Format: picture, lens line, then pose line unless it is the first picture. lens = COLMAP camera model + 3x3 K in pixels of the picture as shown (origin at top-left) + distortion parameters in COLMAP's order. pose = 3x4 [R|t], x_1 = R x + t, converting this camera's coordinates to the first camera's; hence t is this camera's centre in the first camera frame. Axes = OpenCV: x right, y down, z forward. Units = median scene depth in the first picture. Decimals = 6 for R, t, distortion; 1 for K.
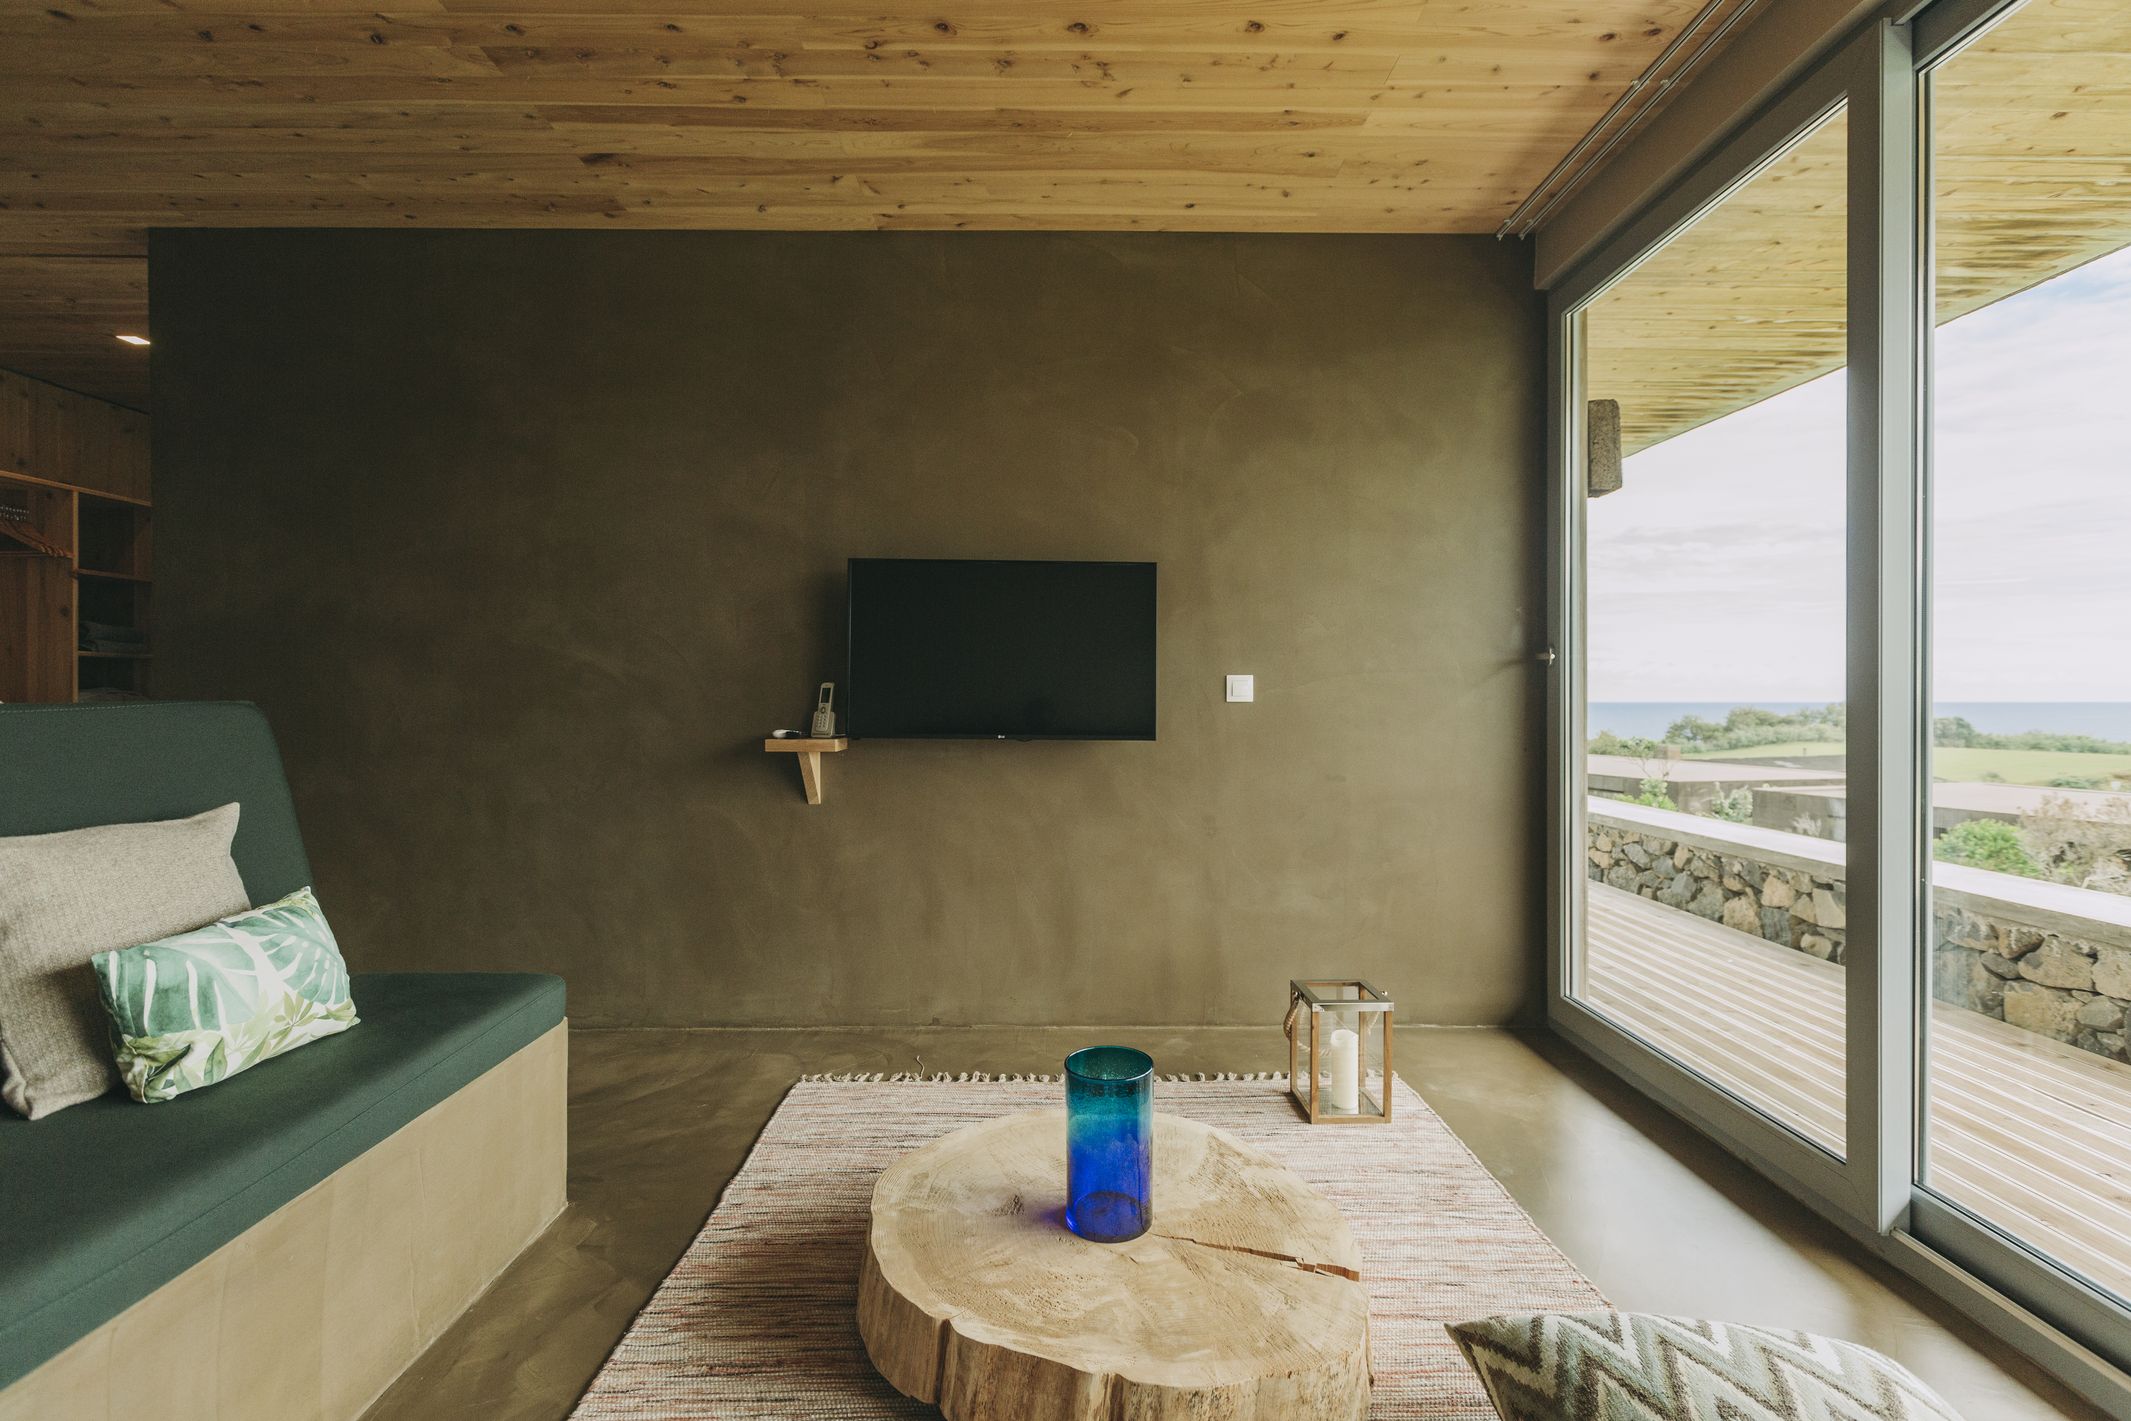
lens RADIAL K [[962.6, 0, 1063.0], [0, 962.6, 700.8], [0, 0, 1]] dist [0.001533, -0.000153]
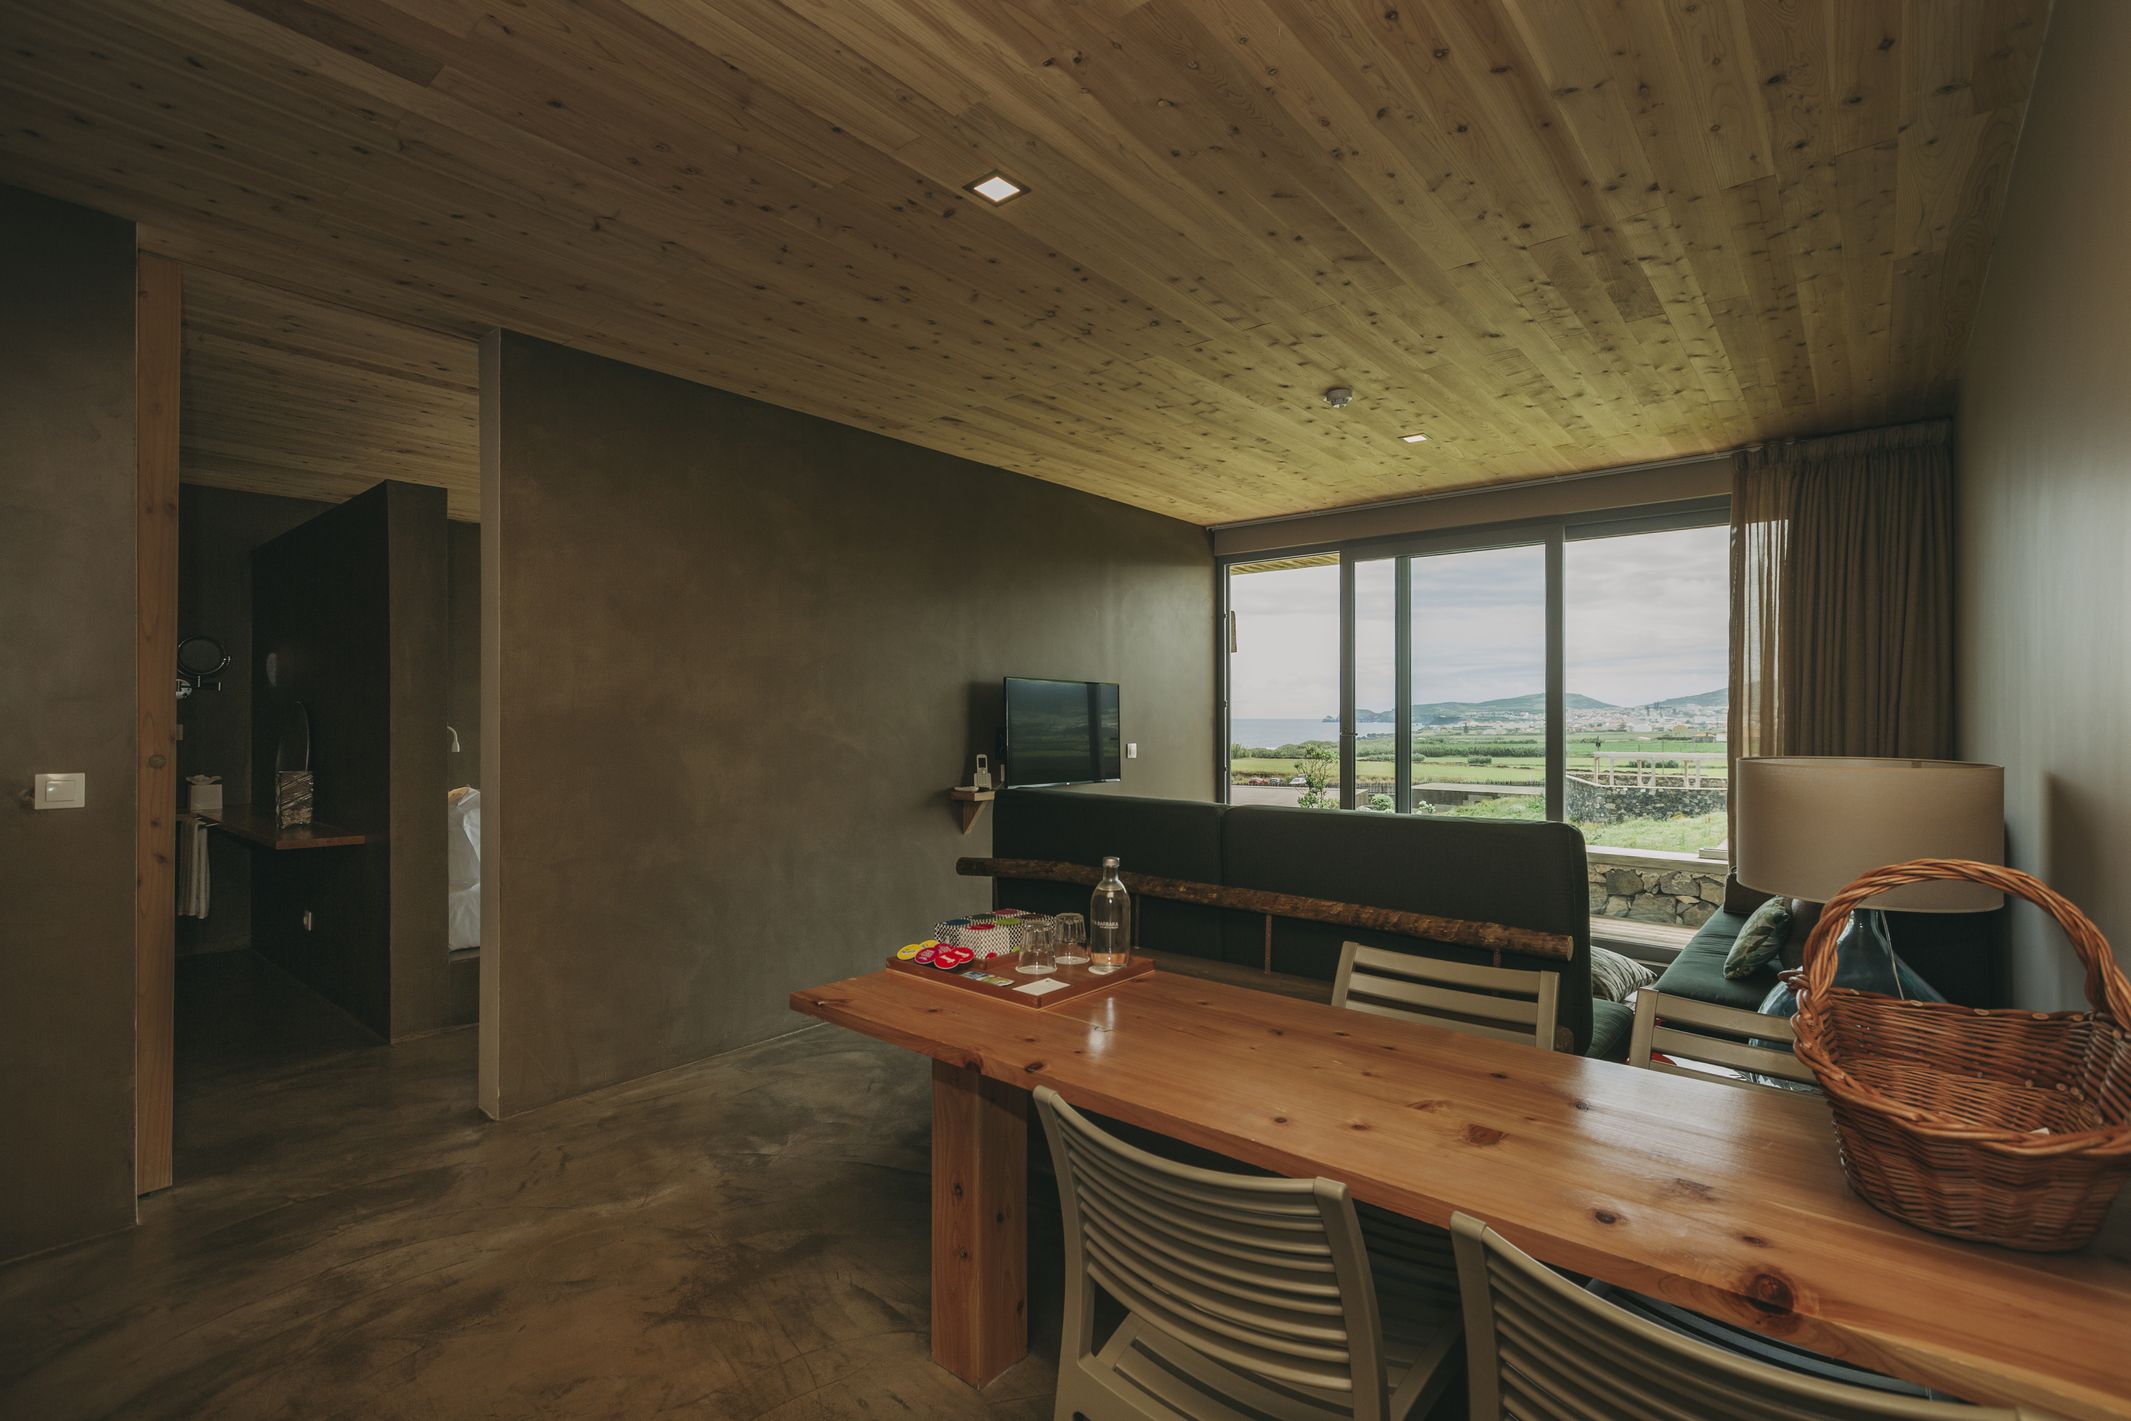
lens RADIAL K [[970.2, 0, 1062.9], [0, 970.2, 707.4], [0, 0, 1]] dist [0.000303, -0.000031]
pose [[0.645026, 0.006354, 0.764134, -1.397432], [-0.000151, 0.999966, -0.008187, -0.084598], [-0.764161, 0.005166, 0.645005, -0.116436]]
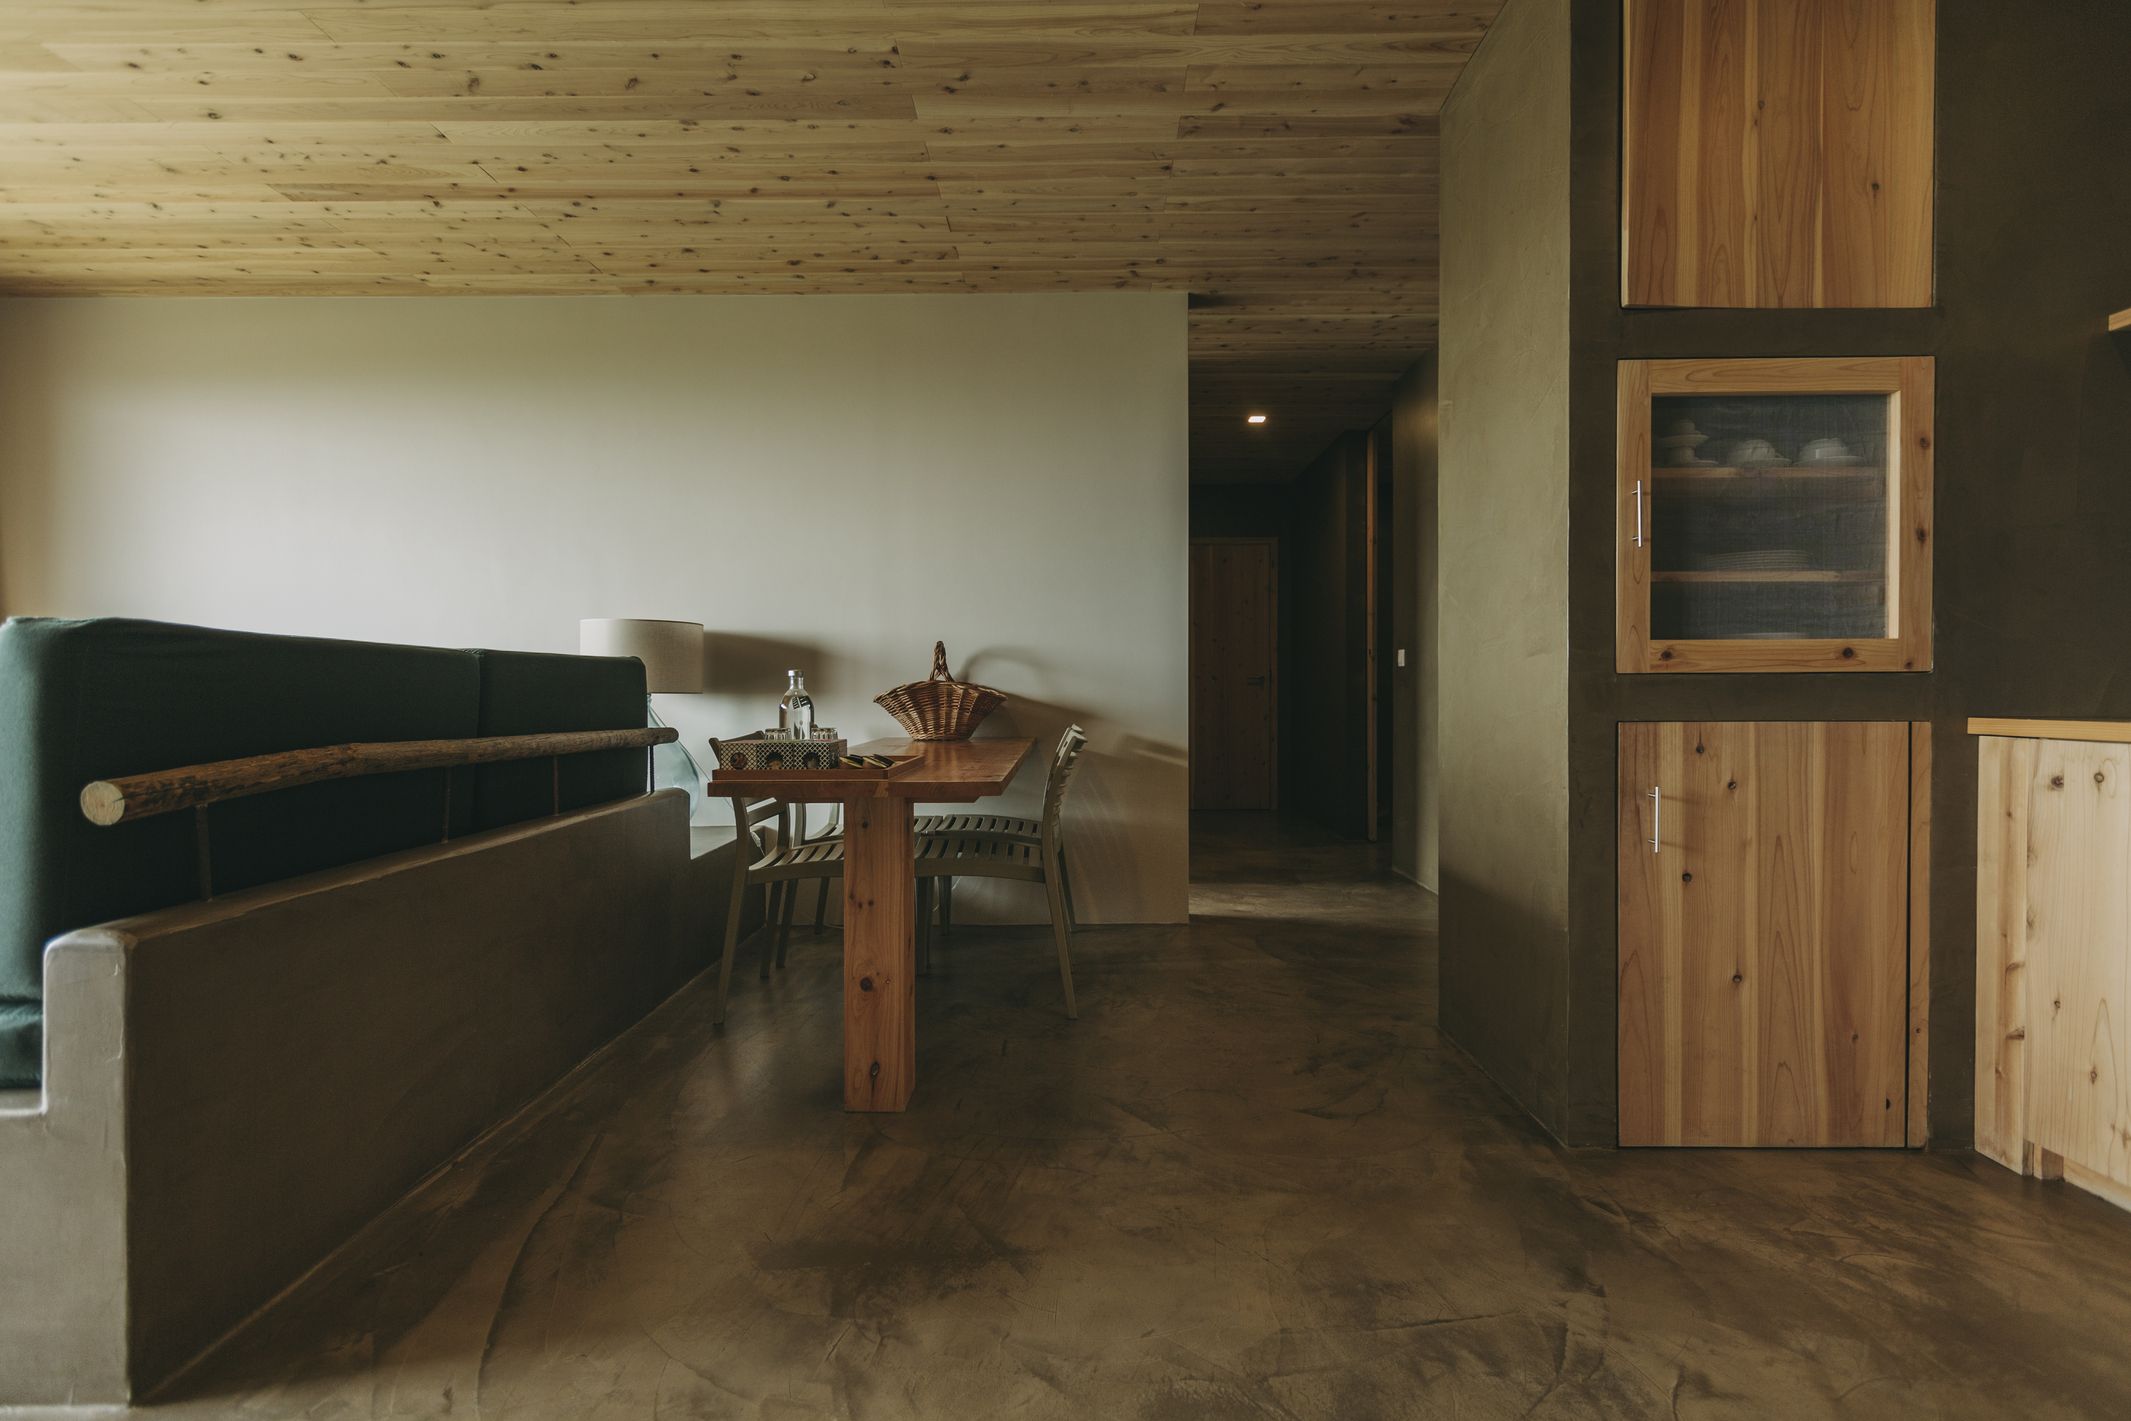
lens RADIAL K [[942.1, 0, 1072.1], [0, 942.1, 706.5], [0, 0, 1]] dist [0.002596, -0.000848]
pose [[-0.999974, 0.002580, 0.006669, -1.077010], [0.002689, 0.999863, 0.016340, 0.035140], [-0.006626, 0.016357, -0.999844, 1.103139]]
